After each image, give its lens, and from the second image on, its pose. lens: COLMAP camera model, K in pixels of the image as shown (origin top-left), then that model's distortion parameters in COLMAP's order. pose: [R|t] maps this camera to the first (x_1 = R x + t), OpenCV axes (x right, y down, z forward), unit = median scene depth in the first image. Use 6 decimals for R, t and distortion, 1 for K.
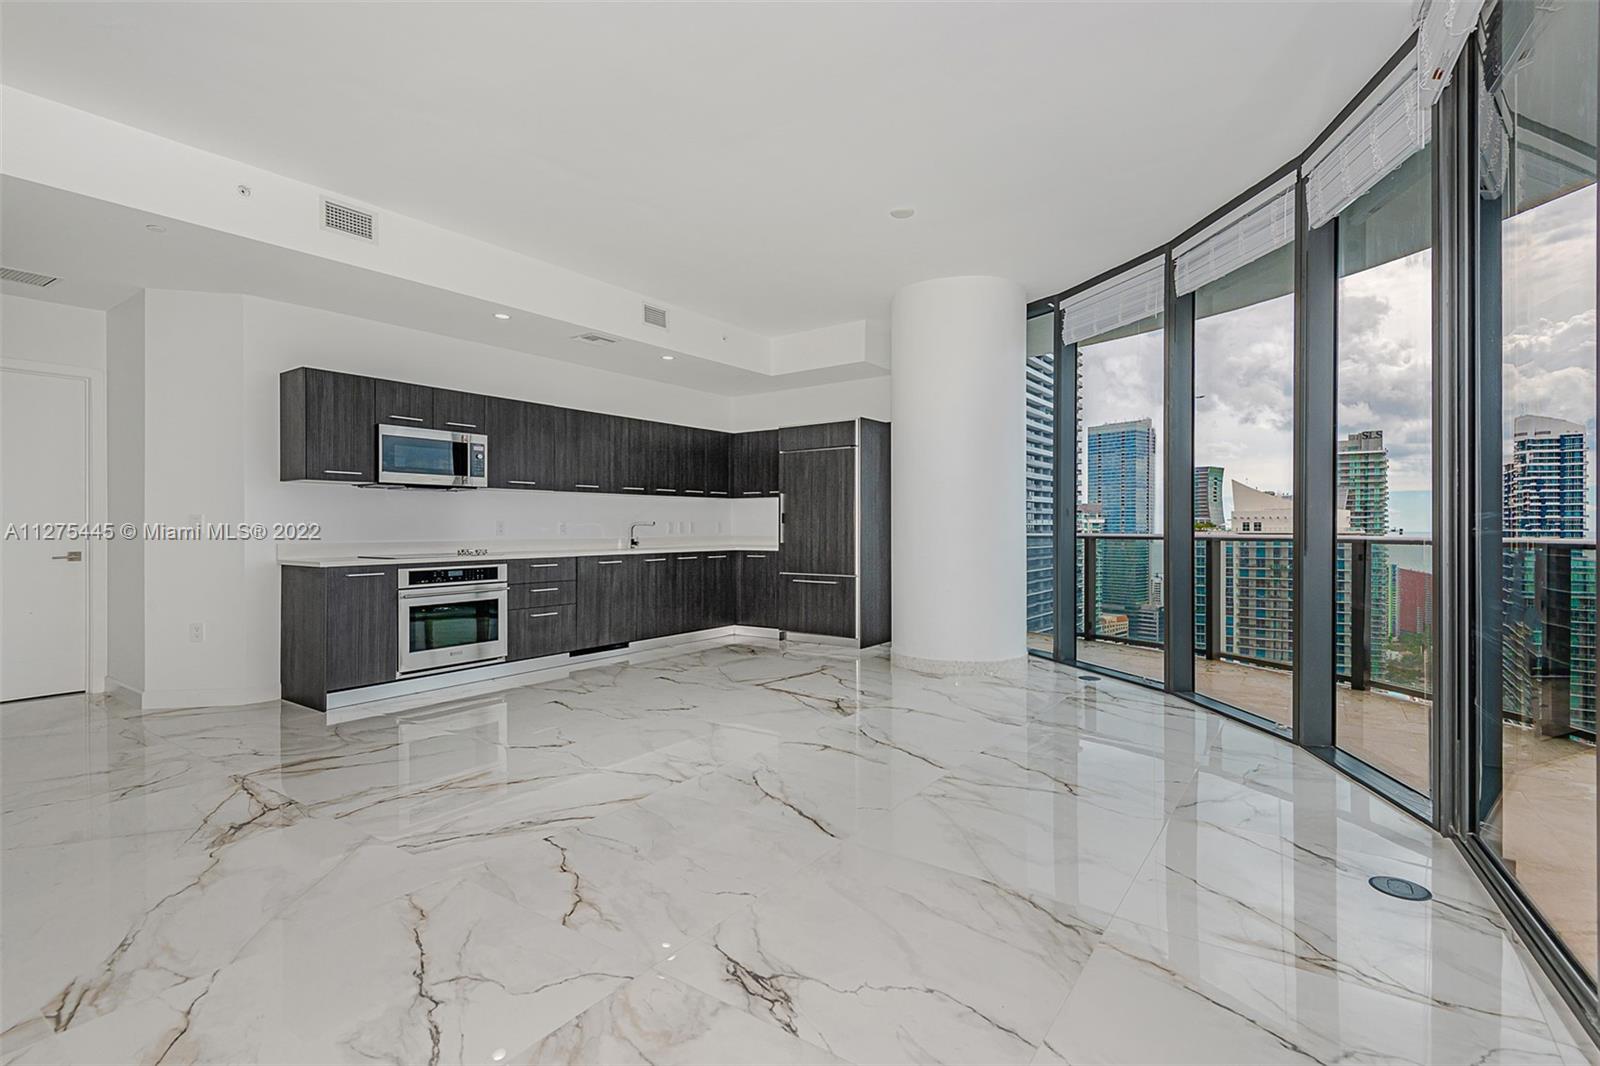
lens RADIAL K [[744.5, 0, 800.0], [0, 744.5, 533.0], [0, 0, 1]] dist [0.000253, 0.000409]
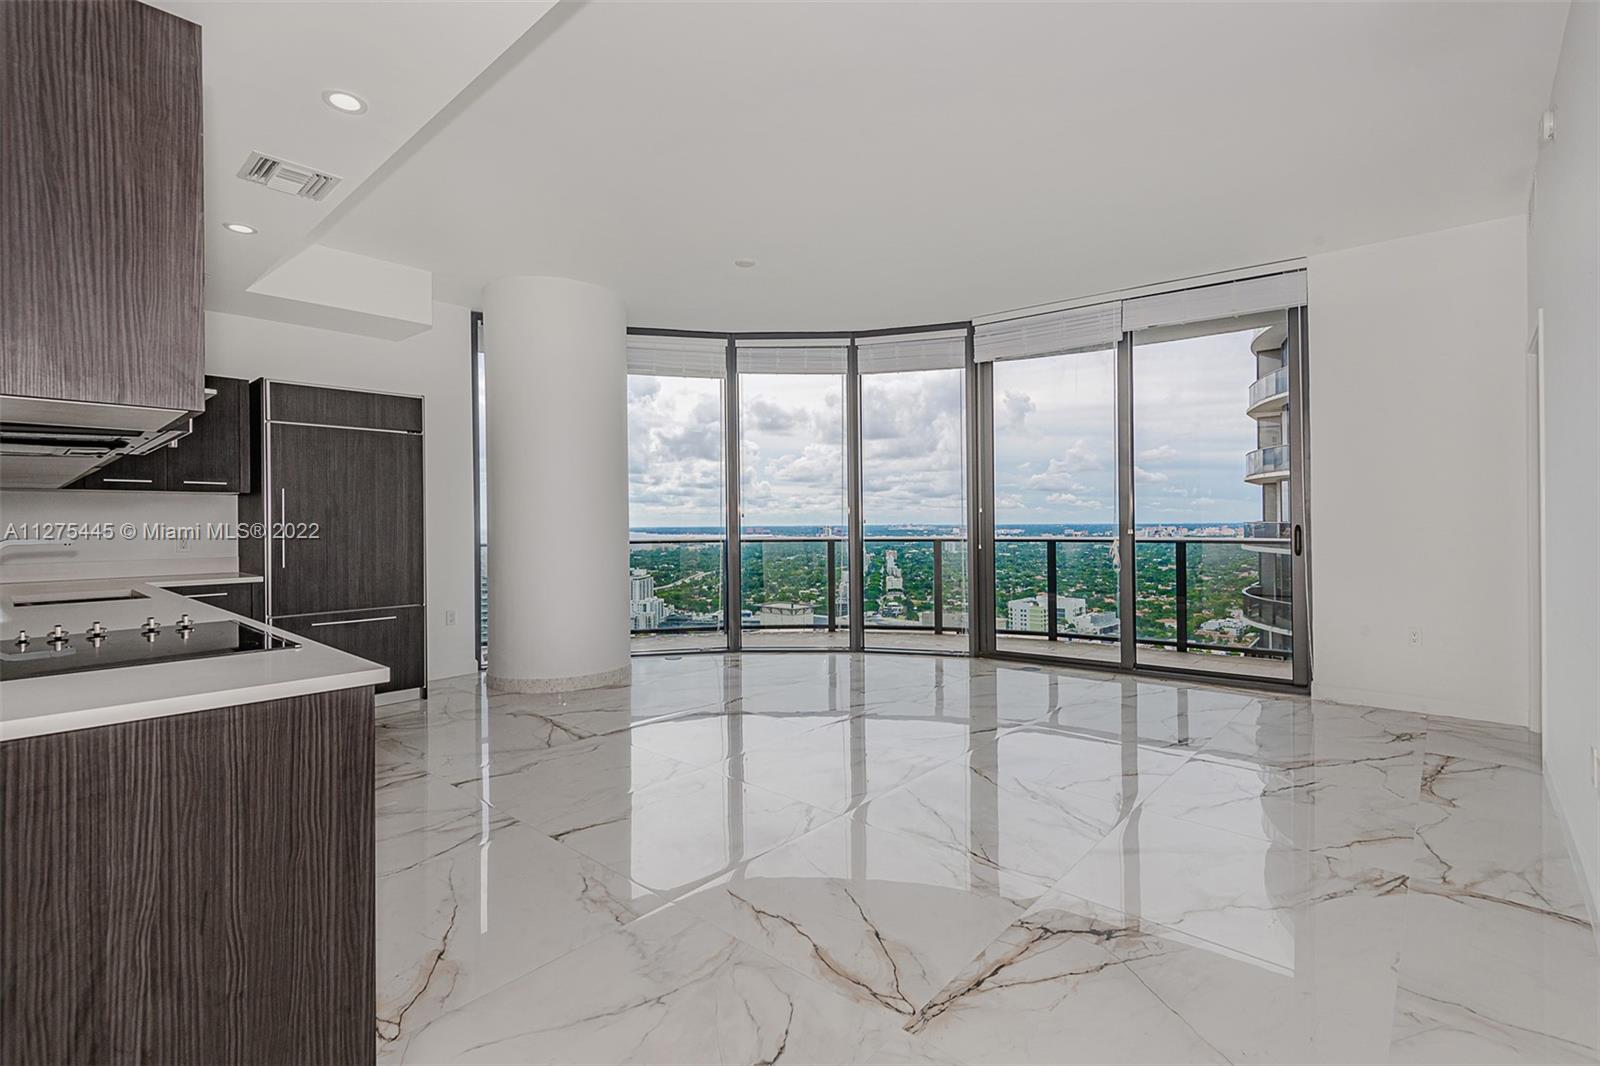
lens RADIAL K [[776.0, 0, 800.0], [0, 776.0, 533.0], [0, 0, 1]] dist [0.000478, 0.000072]
pose [[0.081309, -0.003738, 0.996682, -1.554383], [0.009979, 0.999946, 0.002936, -0.030982], [-0.996639, 0.009707, 0.081342, 1.221196]]
